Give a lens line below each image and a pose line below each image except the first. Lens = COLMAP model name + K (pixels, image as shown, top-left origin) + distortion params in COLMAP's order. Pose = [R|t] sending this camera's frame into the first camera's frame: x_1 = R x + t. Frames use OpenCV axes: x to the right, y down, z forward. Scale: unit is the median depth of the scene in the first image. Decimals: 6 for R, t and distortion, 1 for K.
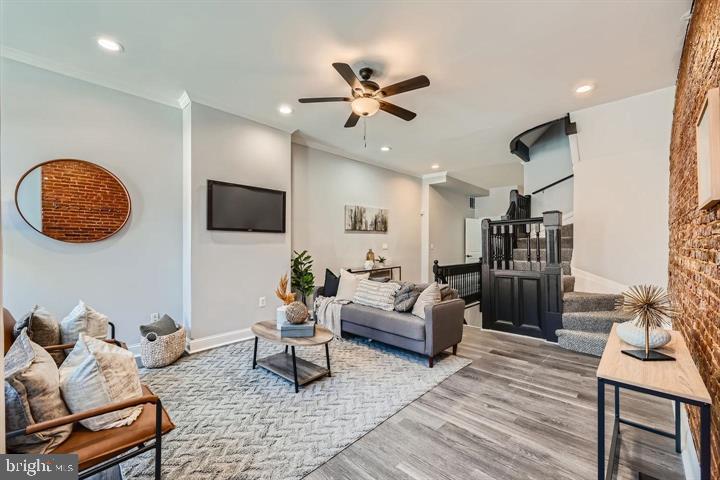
lens RADIAL K [[286.4, 0, 360.4], [0, 286.4, 245.2], [0, 0, 1]] dist [0.002221, -0.000412]
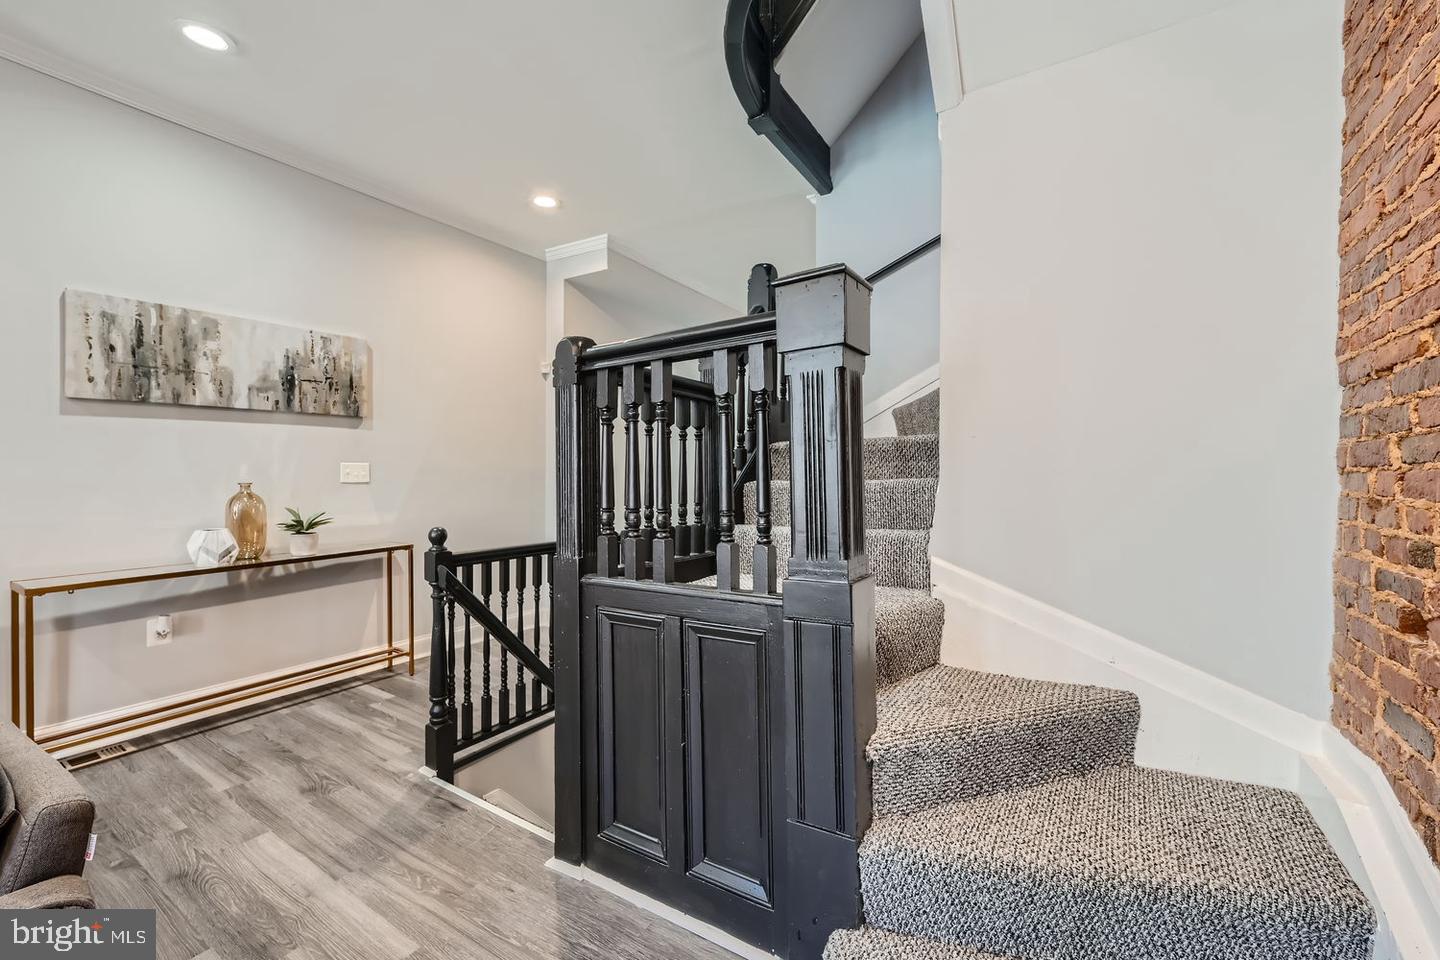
lens RADIAL K [[572.8, 0, 717.7], [0, 572.8, 478.2], [0, 0, 1]] dist [0.002221, -0.000412]
pose [[0.980222, 0.000025, 0.197900, 0.354232], [-0.000751, 0.999993, 0.003597, 0.007396], [-0.197899, -0.003675, 0.980216, 0.433079]]
